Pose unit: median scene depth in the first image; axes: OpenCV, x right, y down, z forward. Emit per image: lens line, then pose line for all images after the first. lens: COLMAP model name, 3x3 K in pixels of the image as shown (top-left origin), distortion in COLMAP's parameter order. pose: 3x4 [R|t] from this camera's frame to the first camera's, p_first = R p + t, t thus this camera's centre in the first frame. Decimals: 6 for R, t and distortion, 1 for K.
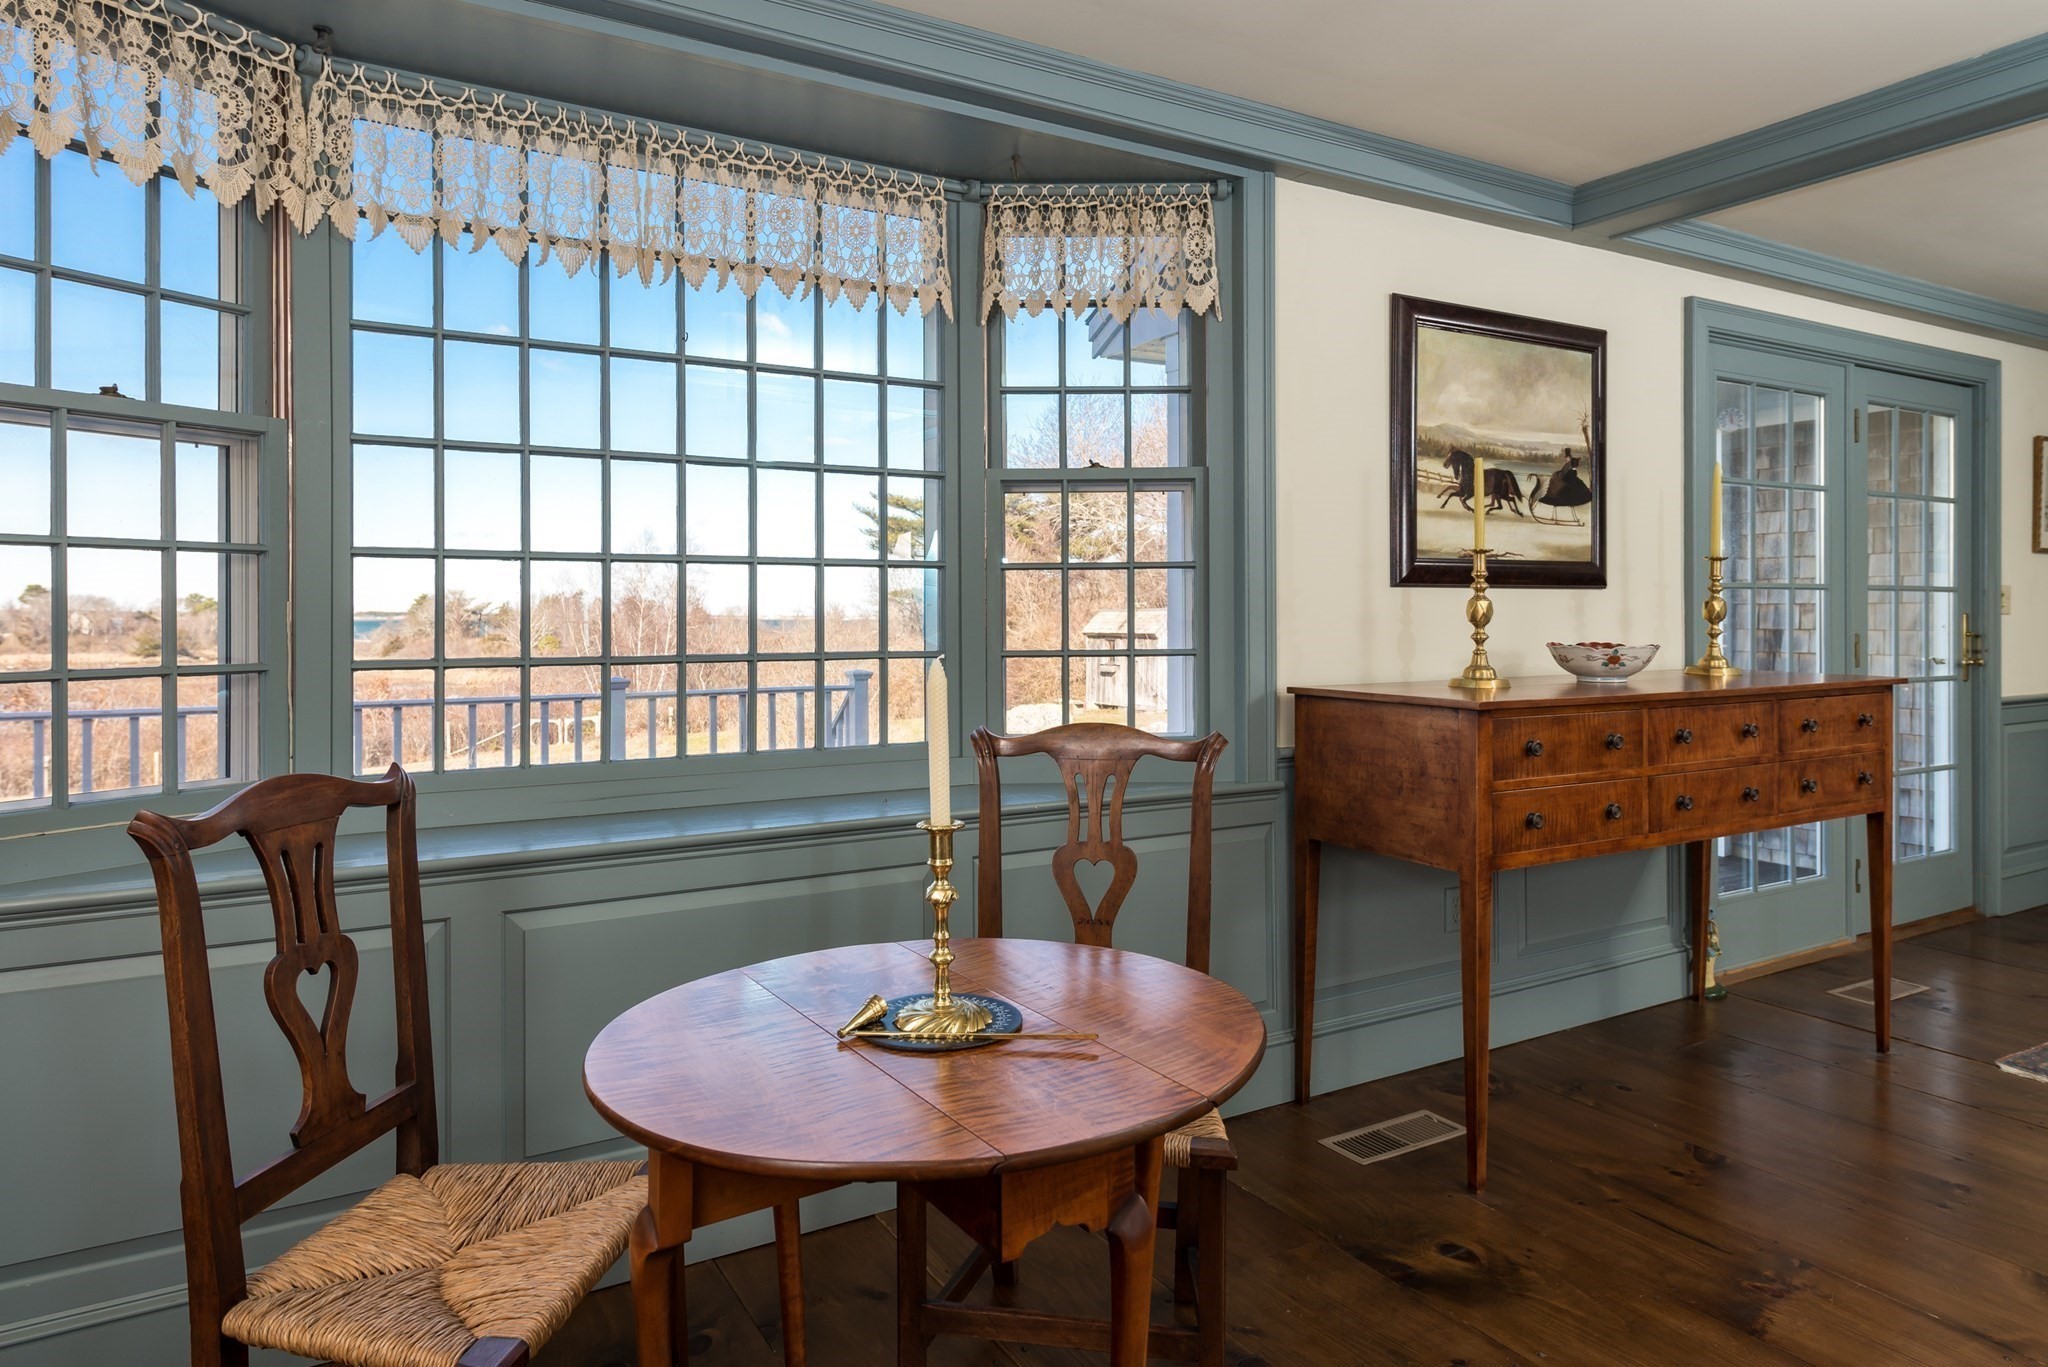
lens RADIAL K [[1275.4, 0, 1050.2], [0, 1275.4, 636.2], [0, 0, 1]] dist [0.026503, -0.001445]
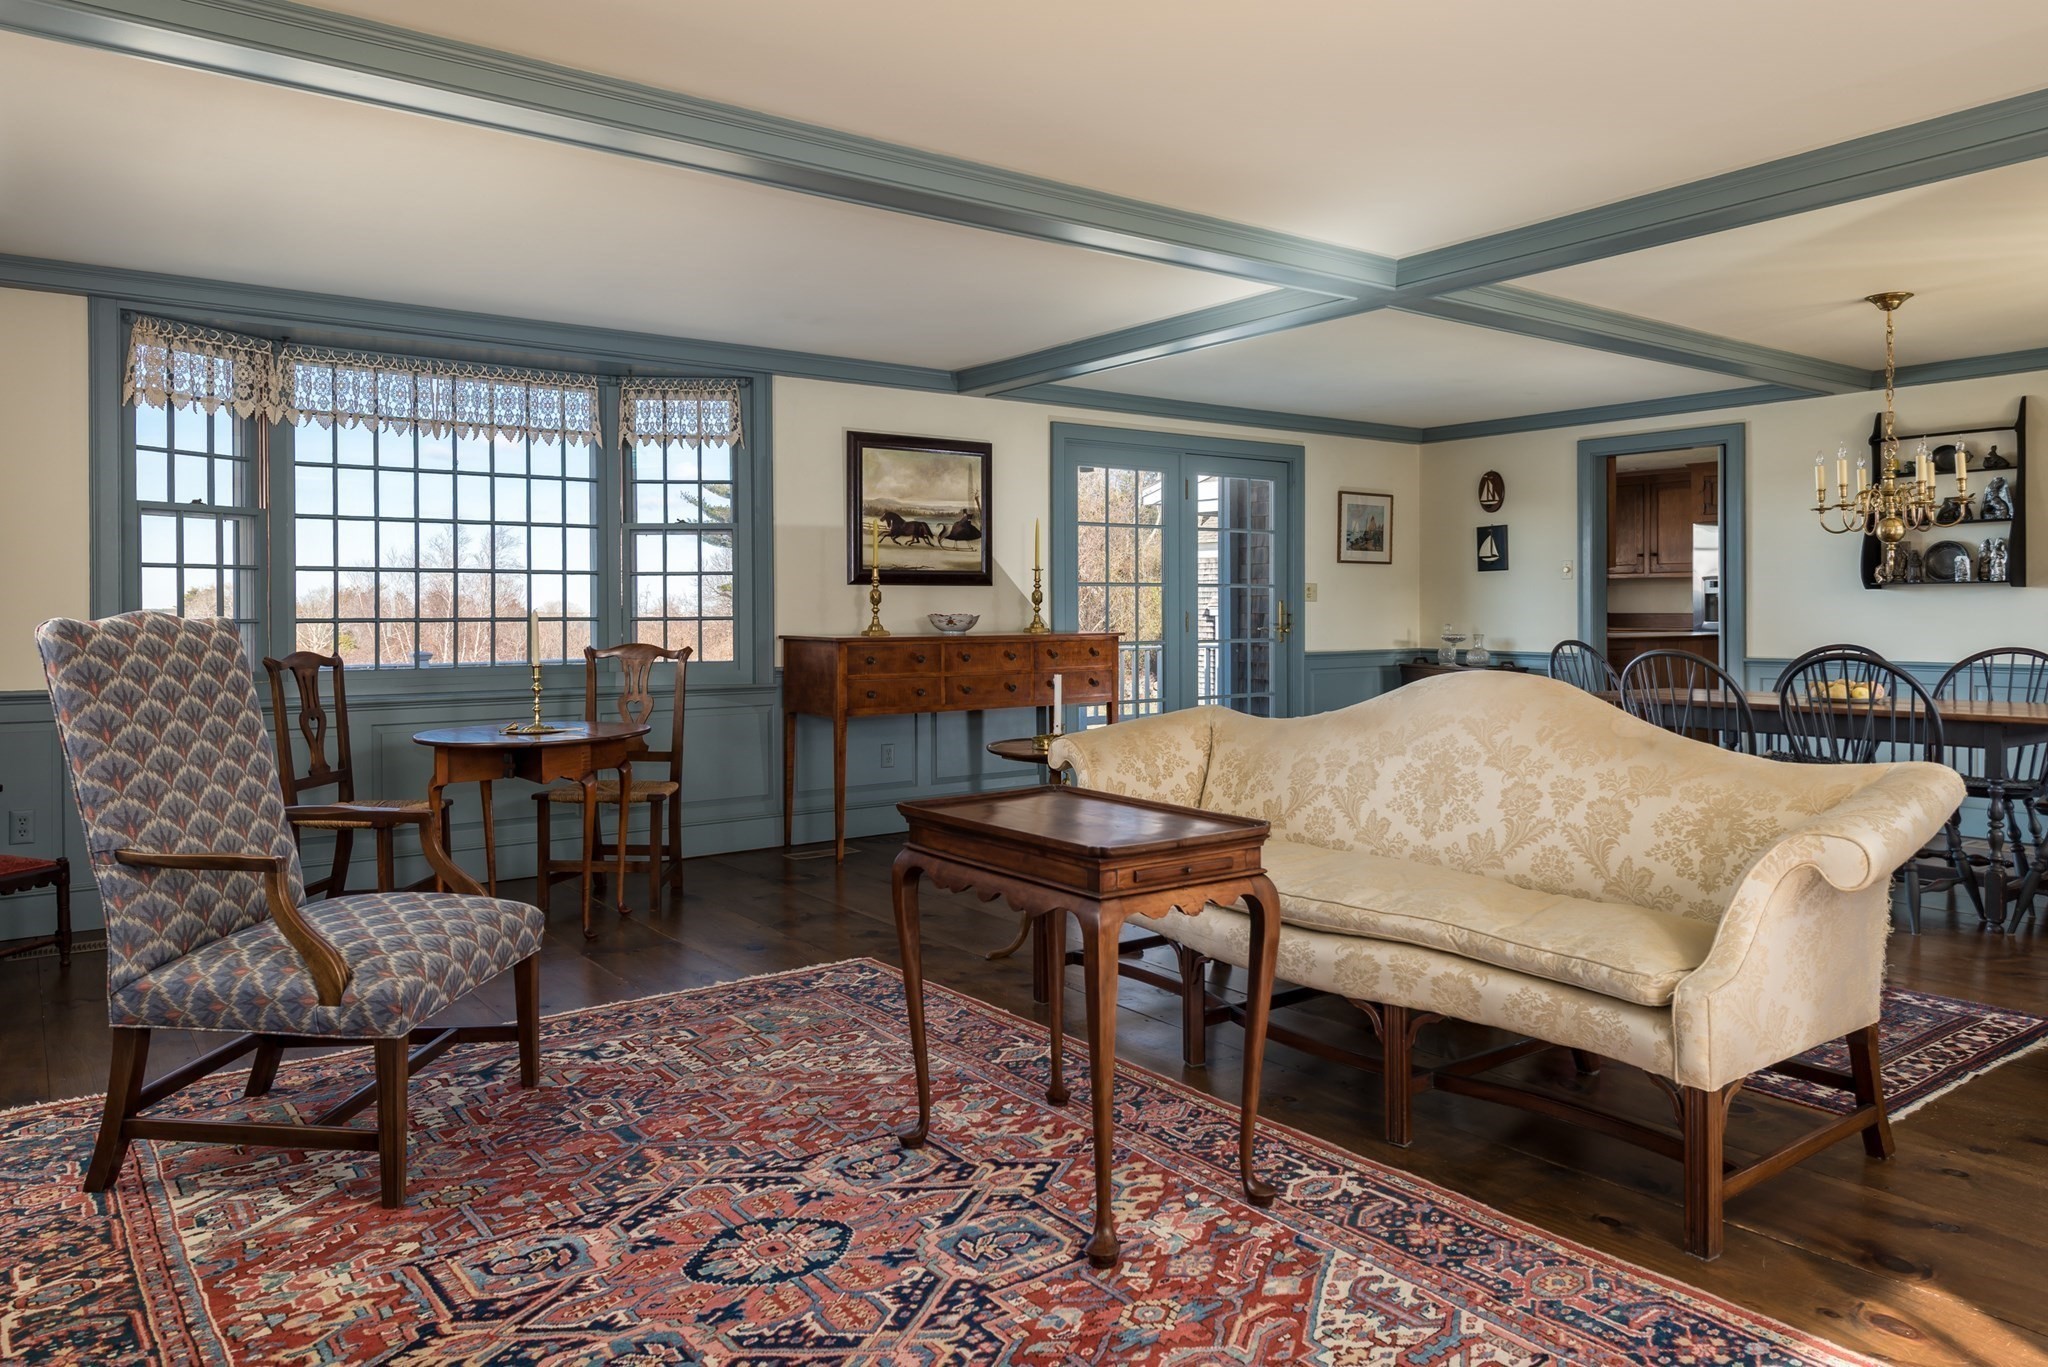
lens RADIAL K [[1366.3, 0, 1048.2], [0, 1366.3, 641.2], [0, 0, 1]] dist [0.021121, -0.002454]
pose [[0.995341, -0.002956, 0.096374, 0.395757], [0.002402, 0.999980, 0.005864, 0.037487], [-0.096389, -0.005605, 0.995328, -1.139005]]
